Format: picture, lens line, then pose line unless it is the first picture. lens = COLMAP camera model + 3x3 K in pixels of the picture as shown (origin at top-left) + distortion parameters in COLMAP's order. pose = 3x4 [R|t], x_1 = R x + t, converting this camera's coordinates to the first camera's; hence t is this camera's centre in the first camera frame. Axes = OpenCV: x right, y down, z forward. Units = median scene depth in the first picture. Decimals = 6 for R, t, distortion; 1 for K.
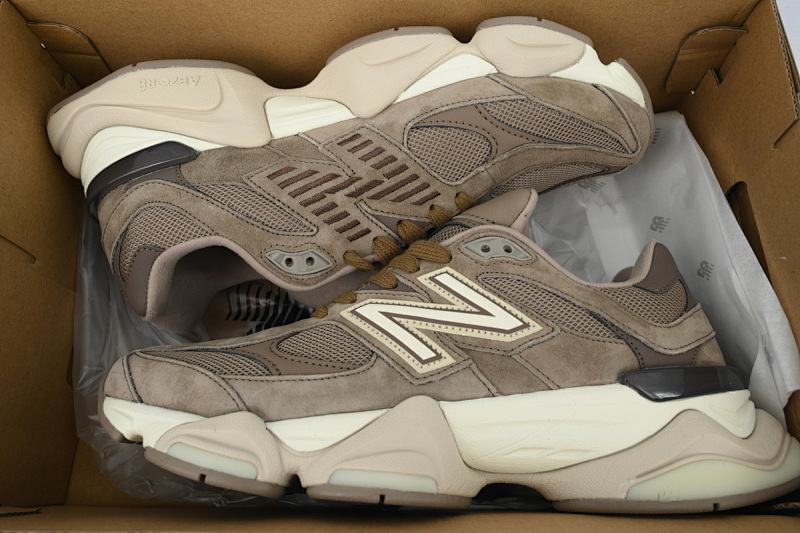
lens RADIAL K [[567.7, 0, 400.0], [0, 567.7, 266.5], [0, 0, 1]] dist [-0.001729, -0.000462]
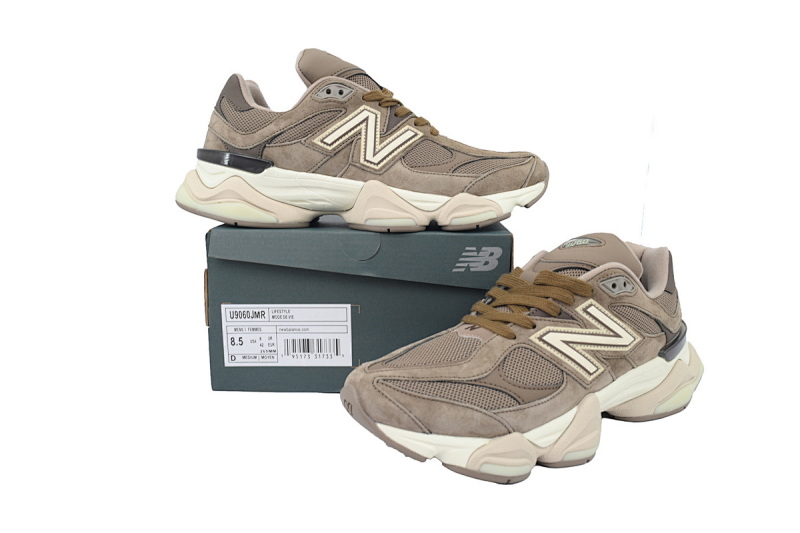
lens RADIAL K [[597.0, 0, 400.0], [0, 597.0, 266.5], [0, 0, 1]] dist [0.042565, 0.000888]
pose [[0.853908, -0.134000, 0.502877, -1.204058], [-0.169716, 0.841757, 0.512486, -0.848600], [-0.491973, -0.522962, 0.696041, 0.220013]]
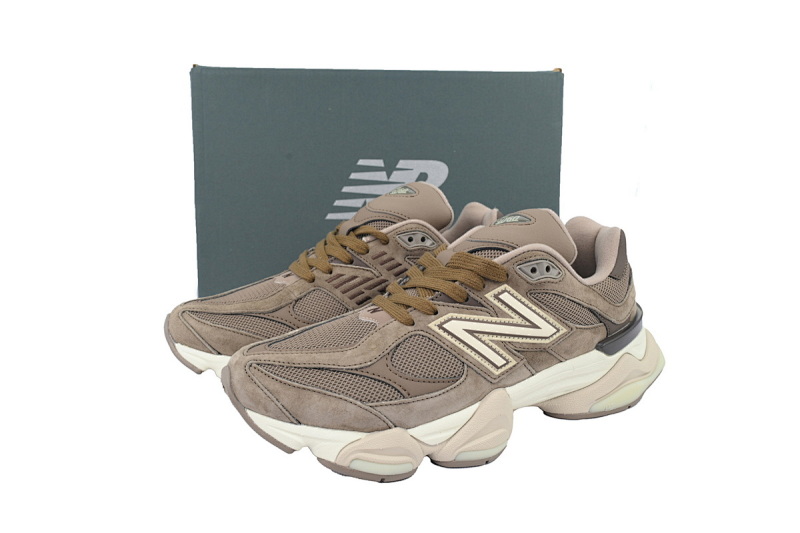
lens RADIAL K [[597.0, 0, 400.0], [0, 597.0, 266.5], [0, 0, 1]] dist [0.042565, 0.000888]
pose [[0.914528, -0.135361, 0.381203, -0.717733], [-0.126255, 0.799768, 0.586882, -0.882267], [-0.384315, -0.584849, 0.714320, 0.136940]]
